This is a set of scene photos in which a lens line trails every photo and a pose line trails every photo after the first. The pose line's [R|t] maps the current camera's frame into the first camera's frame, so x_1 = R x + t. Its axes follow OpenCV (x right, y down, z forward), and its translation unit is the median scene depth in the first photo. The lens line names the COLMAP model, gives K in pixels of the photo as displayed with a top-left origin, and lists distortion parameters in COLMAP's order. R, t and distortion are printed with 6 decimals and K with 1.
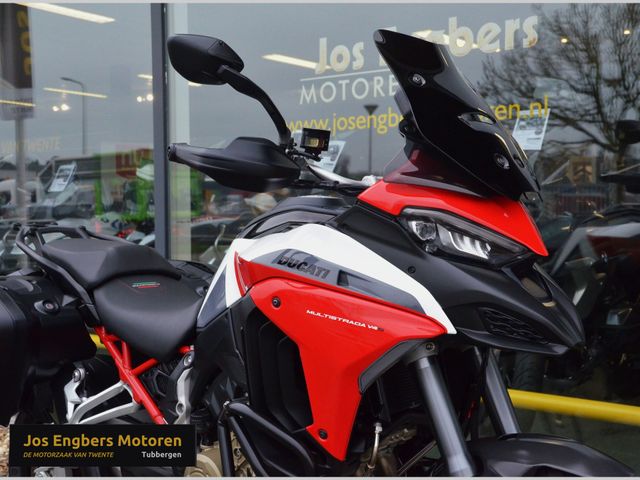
lens RADIAL K [[882.1, 0, 375.2], [0, 882.1, 240.6], [0, 0, 1]] dist [0.032519, 0.127683]
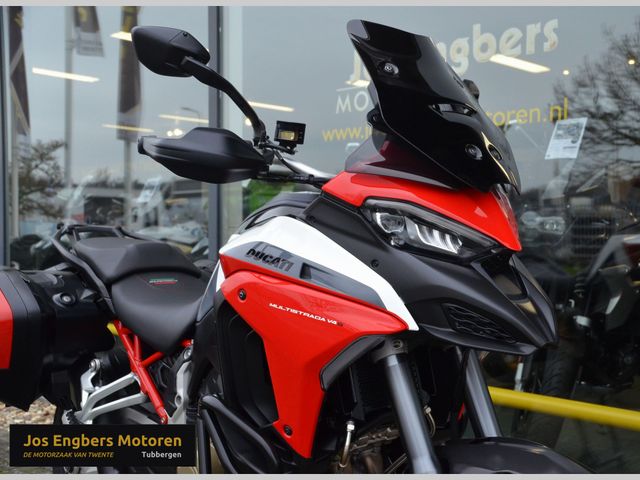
lens RADIAL K [[808.2, 0, 368.5], [0, 808.2, 248.9], [0, 0, 1]] dist [0.021435, 0.007104]
pose [[0.992966, 0.010873, -0.117896, 0.104775], [-0.011782, 0.999906, -0.007015, 0.017778], [0.117808, 0.008355, 0.993001, 0.090308]]
